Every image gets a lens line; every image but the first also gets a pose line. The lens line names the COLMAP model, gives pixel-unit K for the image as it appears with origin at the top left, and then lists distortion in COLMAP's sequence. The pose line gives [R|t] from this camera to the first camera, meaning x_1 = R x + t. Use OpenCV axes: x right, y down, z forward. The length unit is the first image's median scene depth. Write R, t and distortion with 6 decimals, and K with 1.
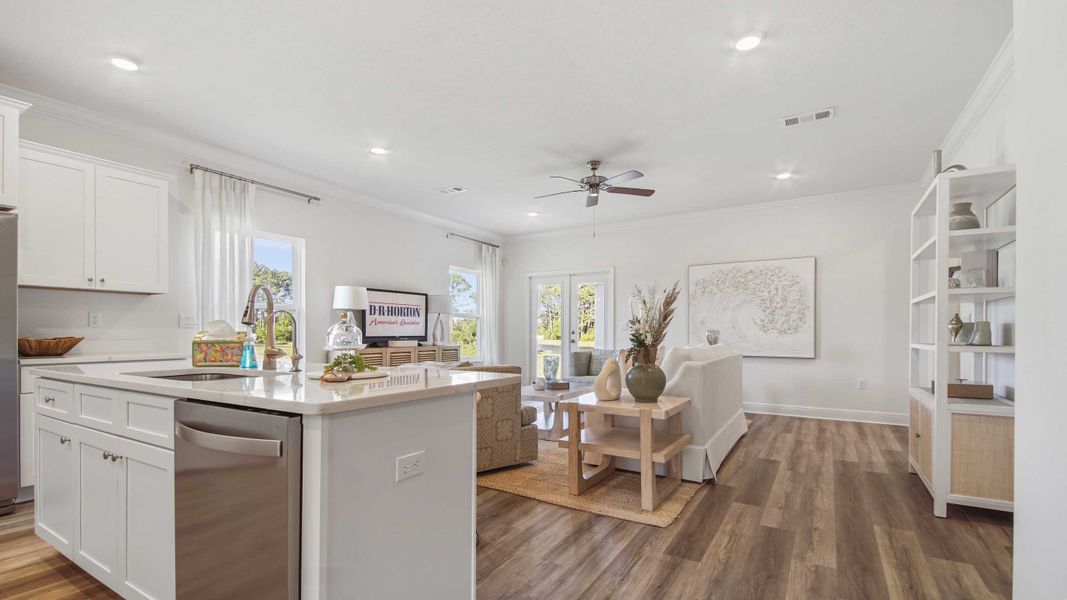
lens RADIAL K [[469.5, 0, 544.5], [0, 469.5, 330.2], [0, 0, 1]] dist [0.014750, -0.006687]
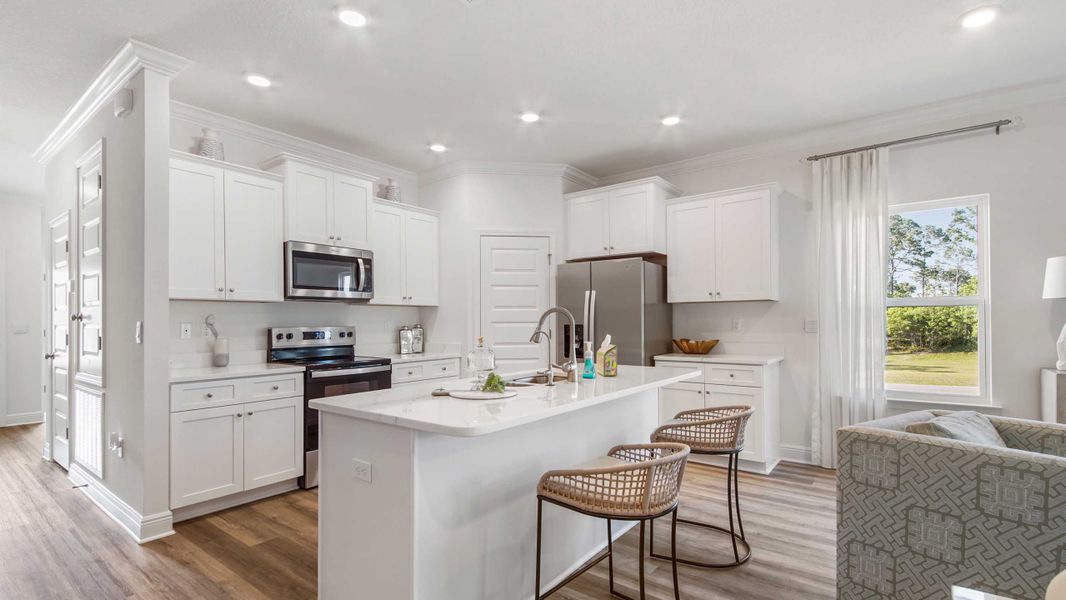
lens RADIAL K [[469.0, 0, 469.4], [0, 469.0, 319.9], [0, 0, 1]] dist [0.014750, -0.006687]
pose [[-0.159607, -0.001677, -0.987179, 0.272506], [0.013092, 0.999907, -0.003816, -0.032980], [0.987094, -0.013533, -0.159570, 0.463152]]
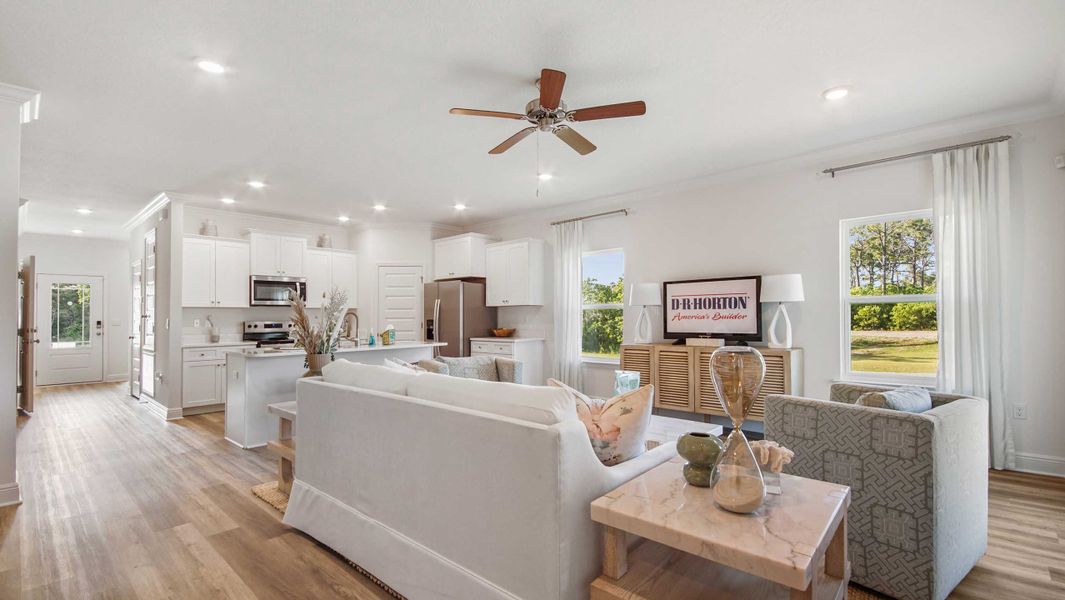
lens RADIAL K [[468.6, 0, 510.6], [0, 468.6, 306.6], [0, 0, 1]] dist [0.014750, -0.006687]
pose [[-0.223110, -0.019371, -0.974601, 0.808110], [0.014066, 0.999634, -0.023088, -0.028051], [0.974692, -0.018860, -0.222756, 1.171098]]
